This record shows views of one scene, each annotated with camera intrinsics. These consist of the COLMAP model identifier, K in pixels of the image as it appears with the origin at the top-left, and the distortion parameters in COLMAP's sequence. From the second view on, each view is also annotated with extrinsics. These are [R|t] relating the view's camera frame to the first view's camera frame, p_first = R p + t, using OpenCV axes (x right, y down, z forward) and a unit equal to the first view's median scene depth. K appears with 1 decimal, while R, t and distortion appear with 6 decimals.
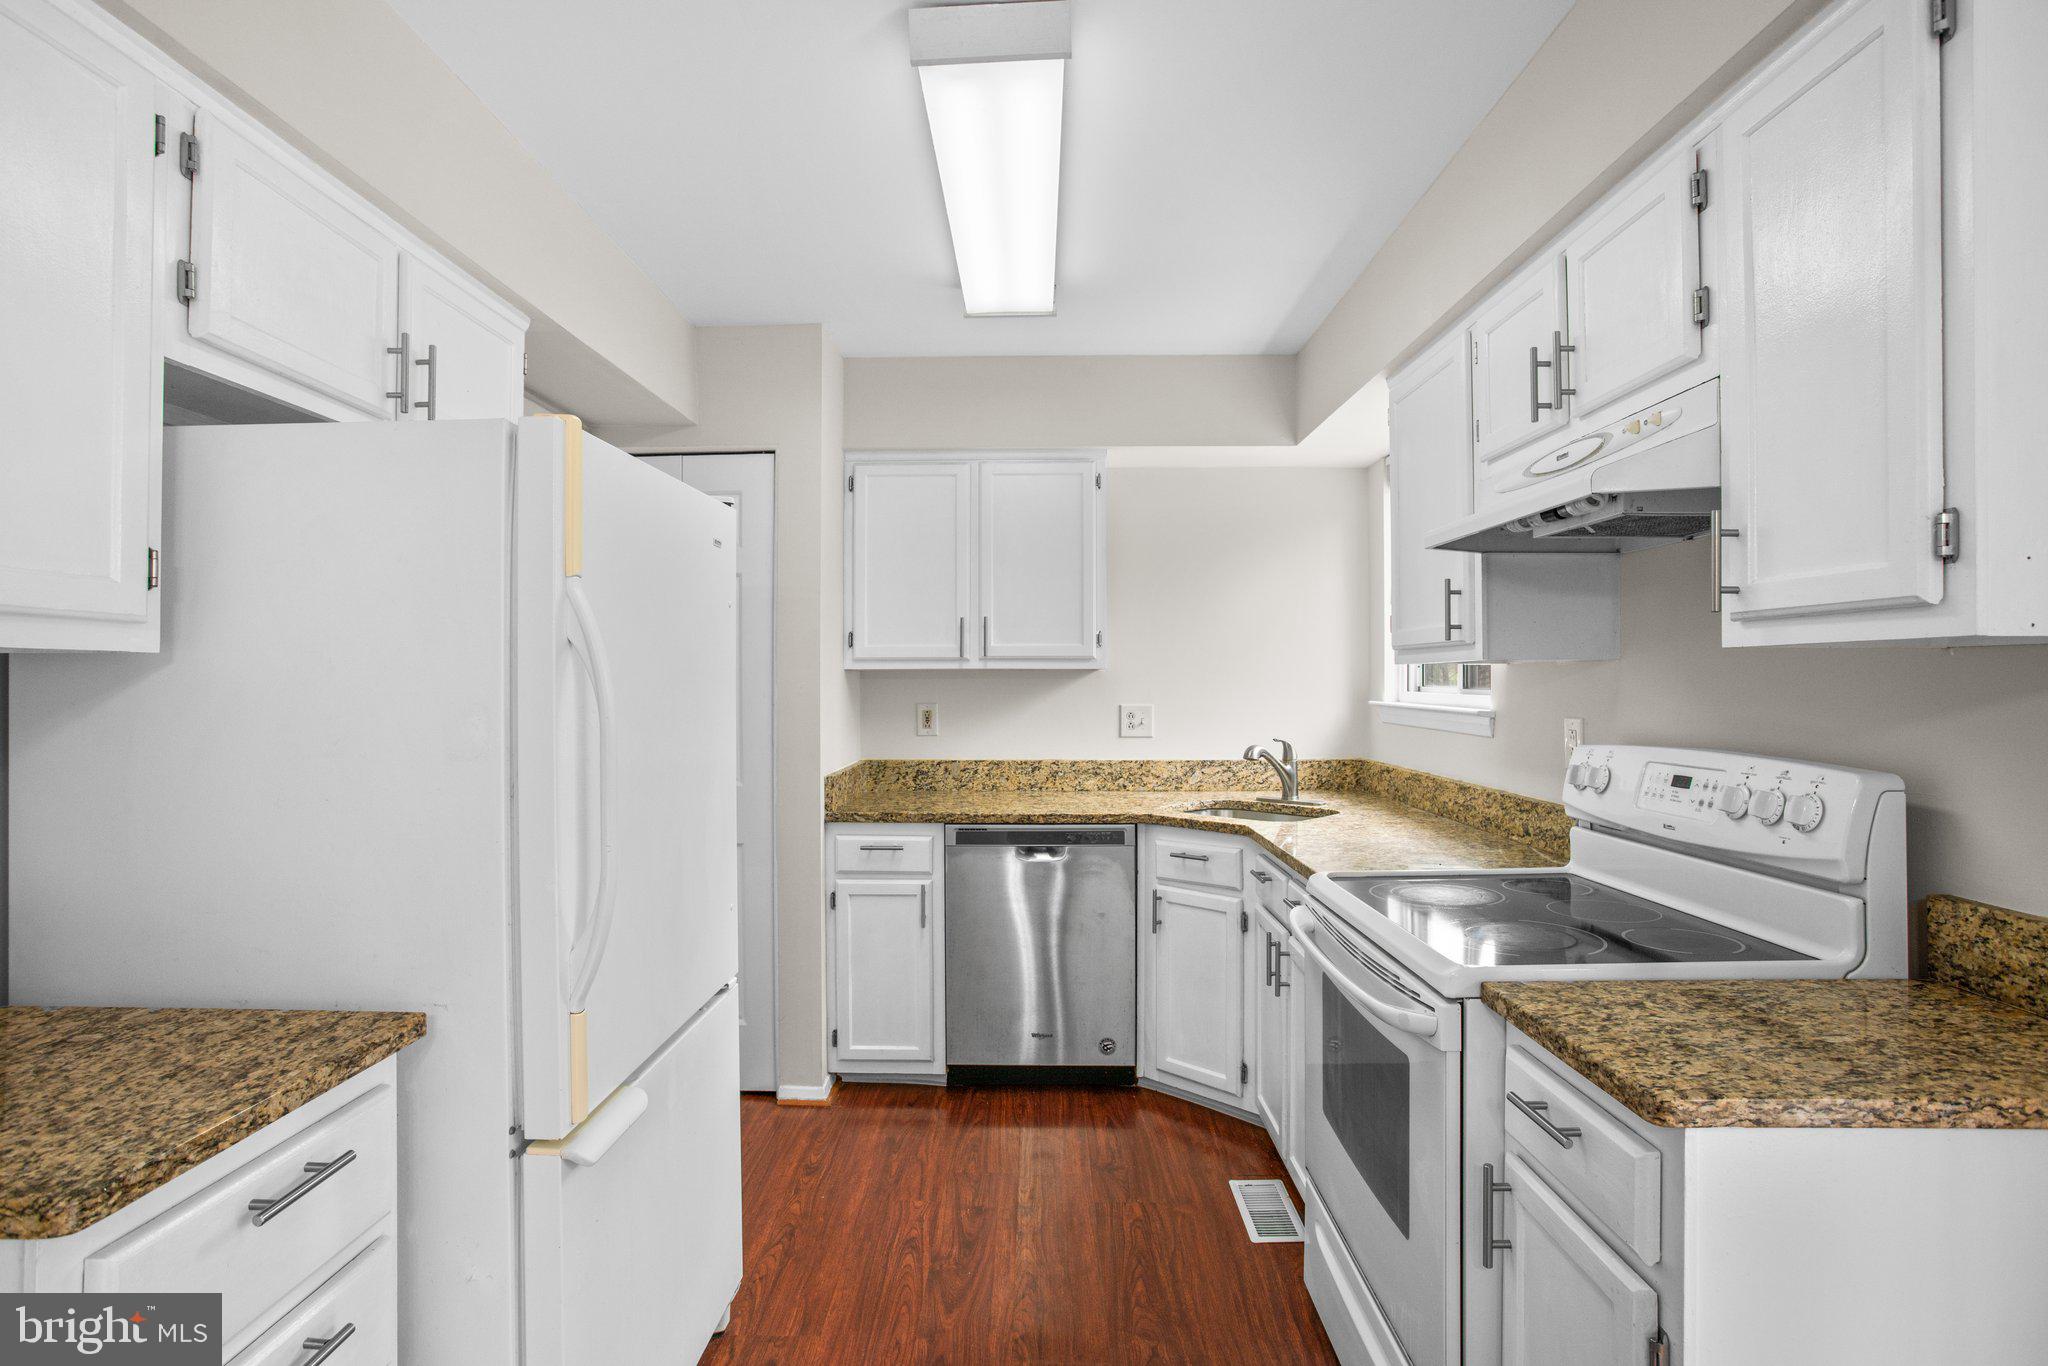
lens RADIAL K [[1005.4, 0, 1009.4], [0, 1005.4, 674.8], [0, 0, 1]] dist [-0.067308, 0.035352]
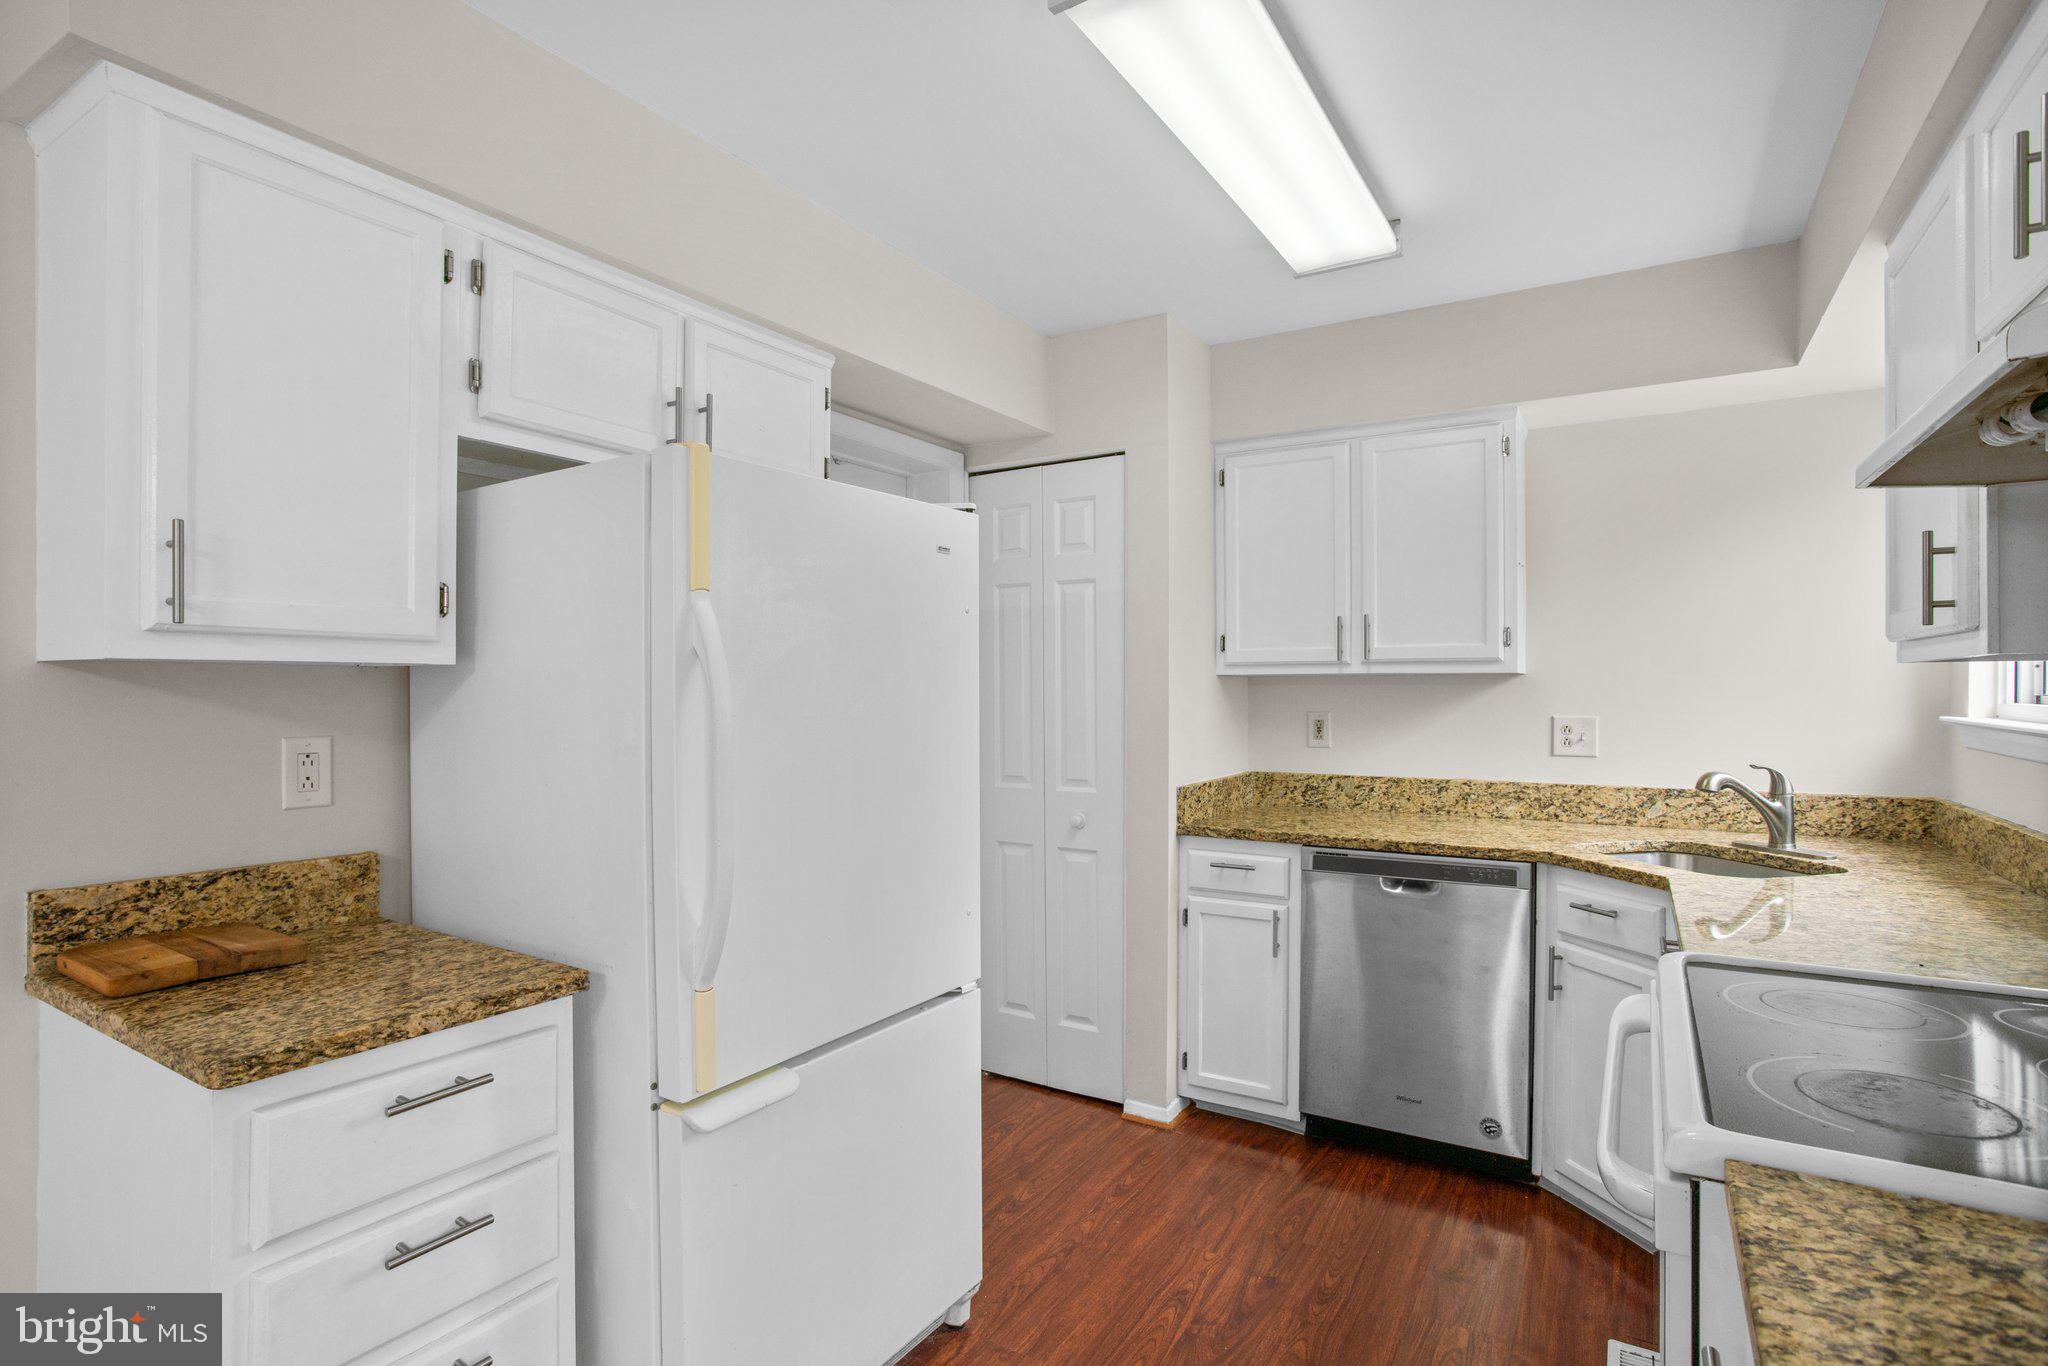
lens RADIAL K [[1009.3, 0, 1023.1], [0, 1009.3, 689.9], [0, 0, 1]] dist [-0.069818, 0.041277]
pose [[0.862368, 0.001661, -0.506279, 0.191911], [0.002474, 0.999969, 0.007494, 0.001439], [0.506276, -0.007716, 0.862337, 0.106227]]
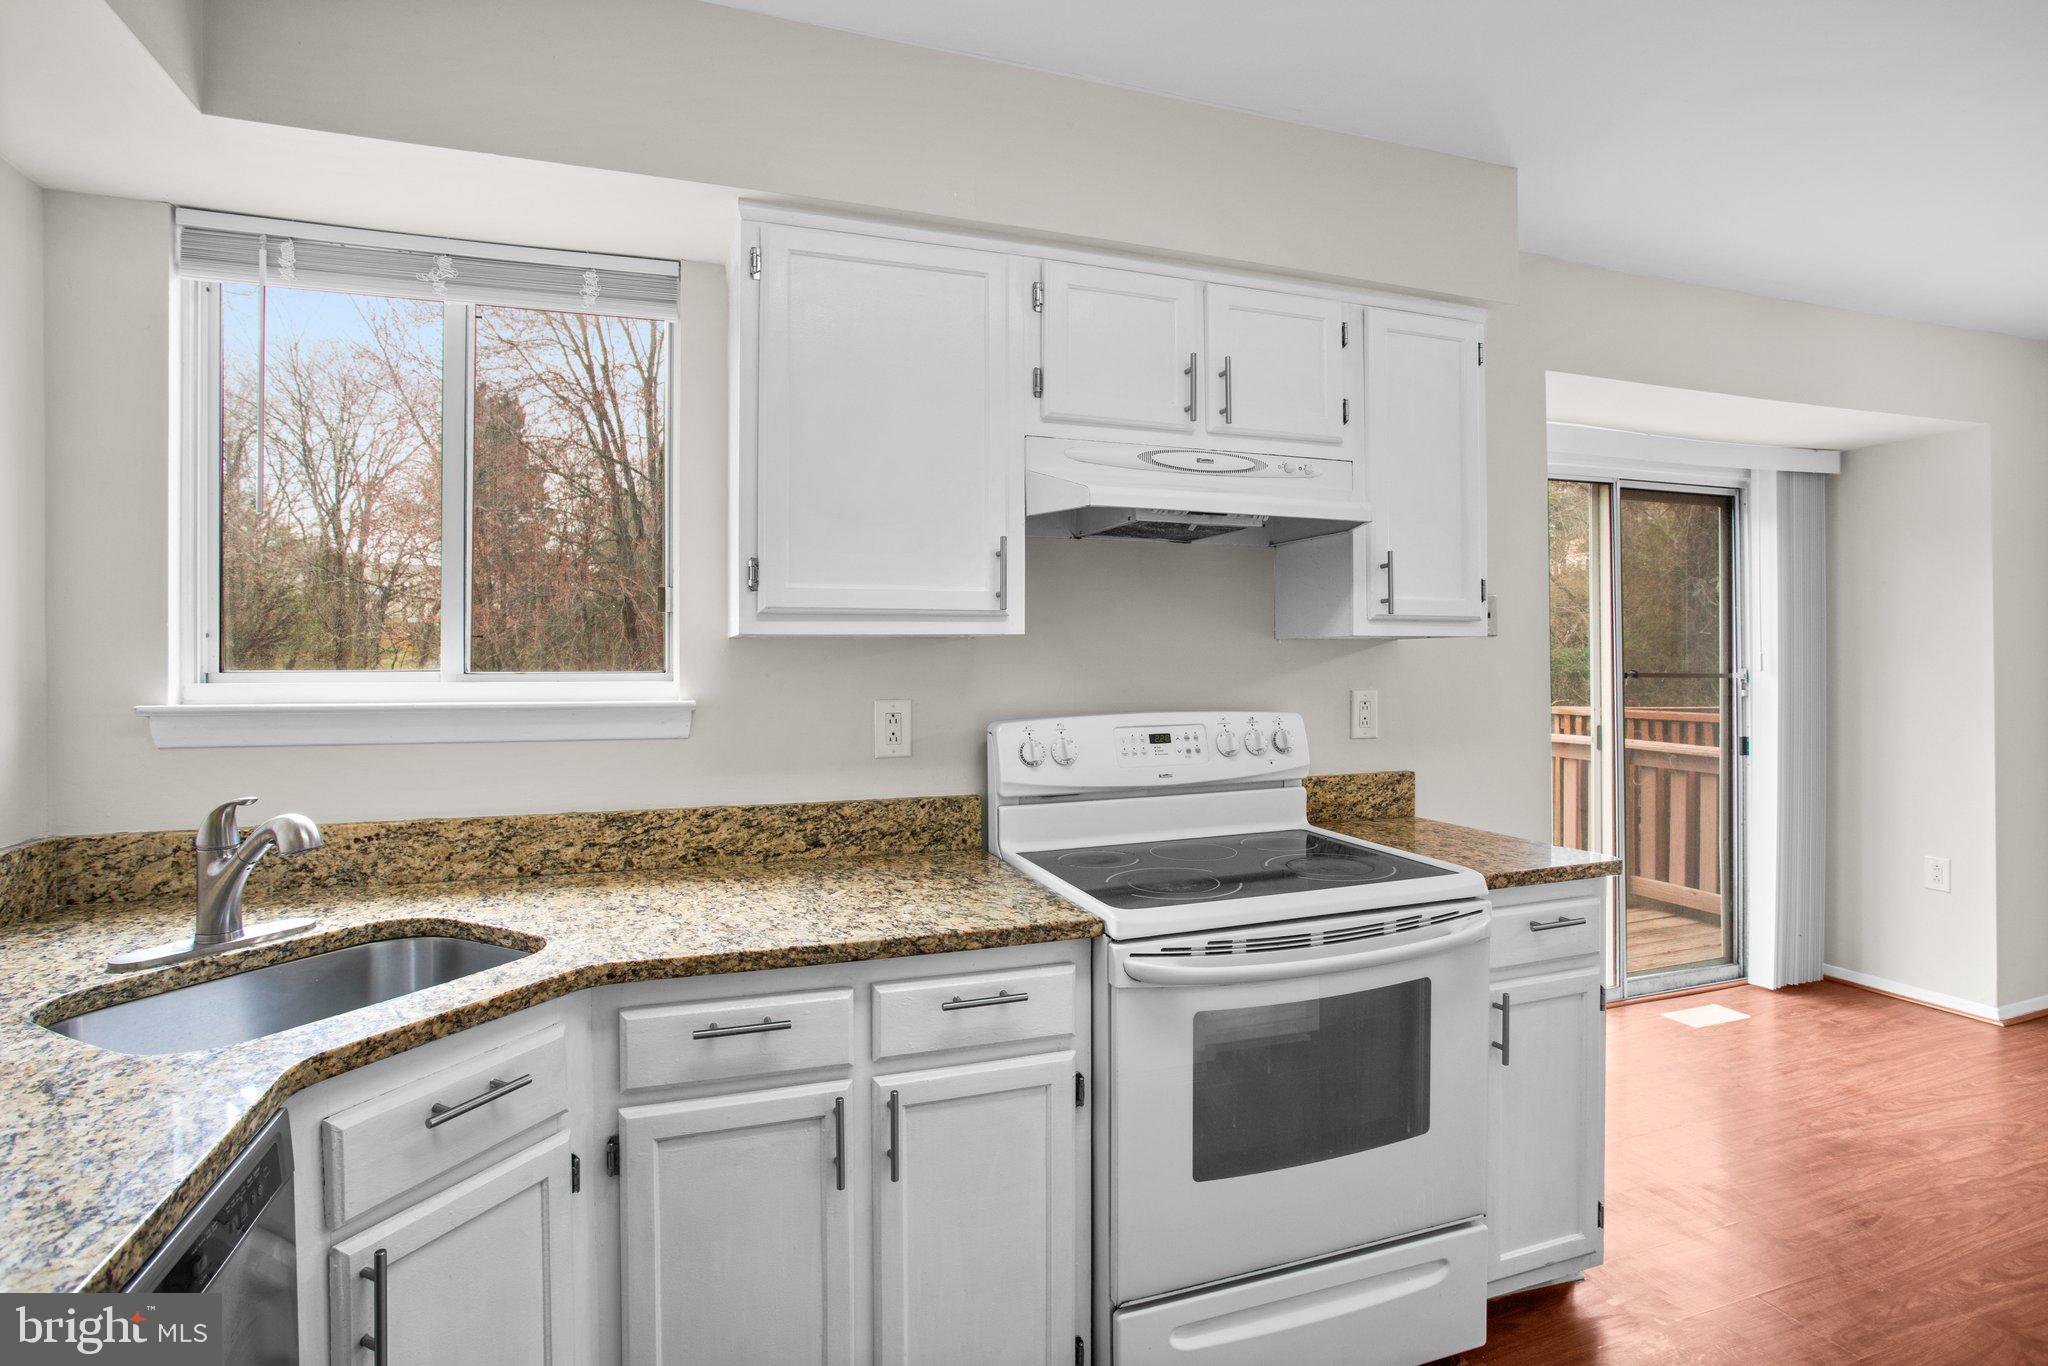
lens RADIAL K [[1009.3, 0, 1023.1], [0, 1009.3, 689.9], [0, 0, 1]] dist [-0.069818, 0.041277]
pose [[-0.352395, -0.030074, 0.935368, -0.274037], [-0.003440, 0.999518, 0.030841, 0.004722], [-0.935845, 0.007650, -0.352328, 0.973696]]
